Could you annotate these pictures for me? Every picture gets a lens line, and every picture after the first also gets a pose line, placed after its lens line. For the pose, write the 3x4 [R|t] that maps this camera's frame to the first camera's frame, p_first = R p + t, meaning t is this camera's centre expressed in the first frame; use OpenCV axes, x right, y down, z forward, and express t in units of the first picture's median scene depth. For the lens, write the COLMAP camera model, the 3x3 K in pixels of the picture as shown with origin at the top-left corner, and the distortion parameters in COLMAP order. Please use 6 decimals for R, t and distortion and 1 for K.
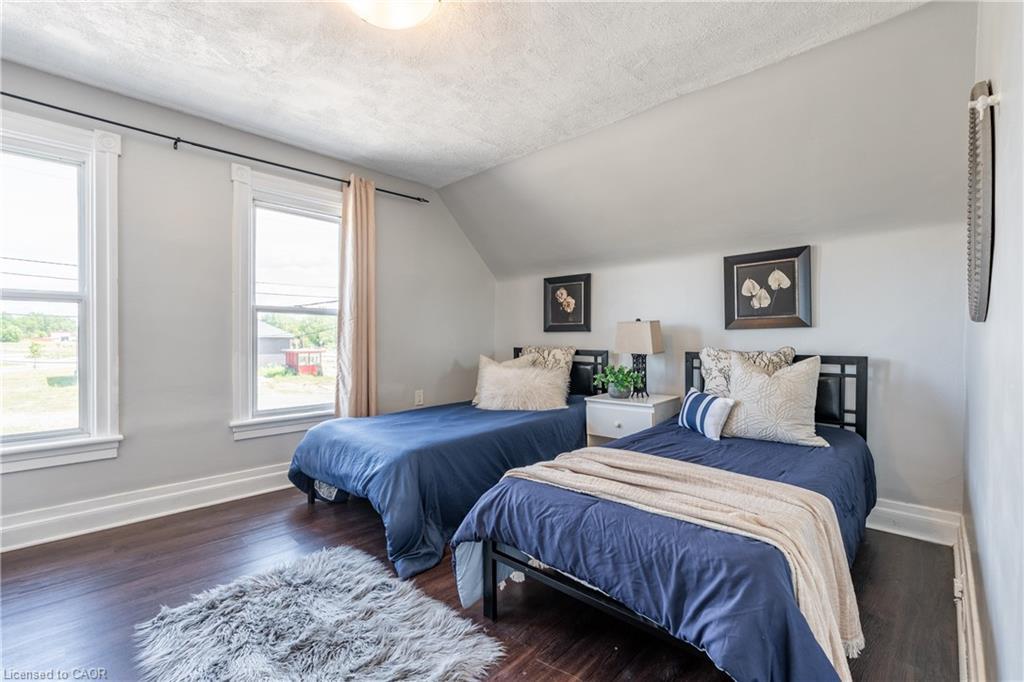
lens RADIAL K [[458.6, 0, 507.7], [0, 458.6, 338.7], [0, 0, 1]] dist [-0.001733, 0.000071]
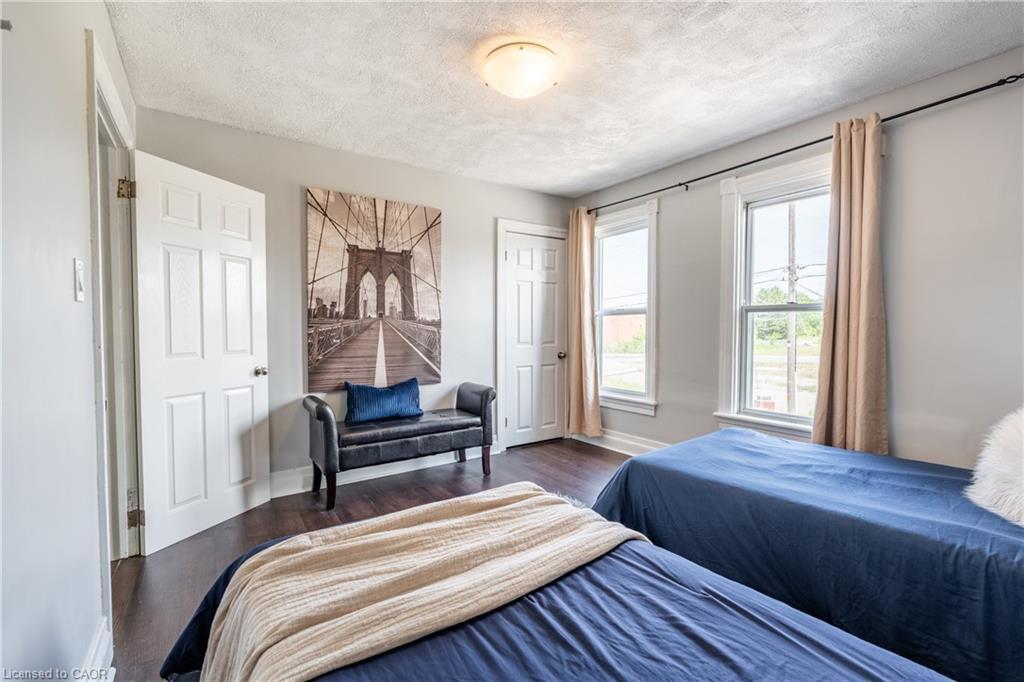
lens RADIAL K [[458.6, 0, 516.9], [0, 458.6, 341.8], [0, 0, 1]] dist [-0.001733, 0.000071]
pose [[-0.209116, 0.030842, -0.977404, 0.531723], [0.000948, 0.999508, 0.031337, -0.024348], [0.977890, 0.005626, -0.209042, 0.662343]]
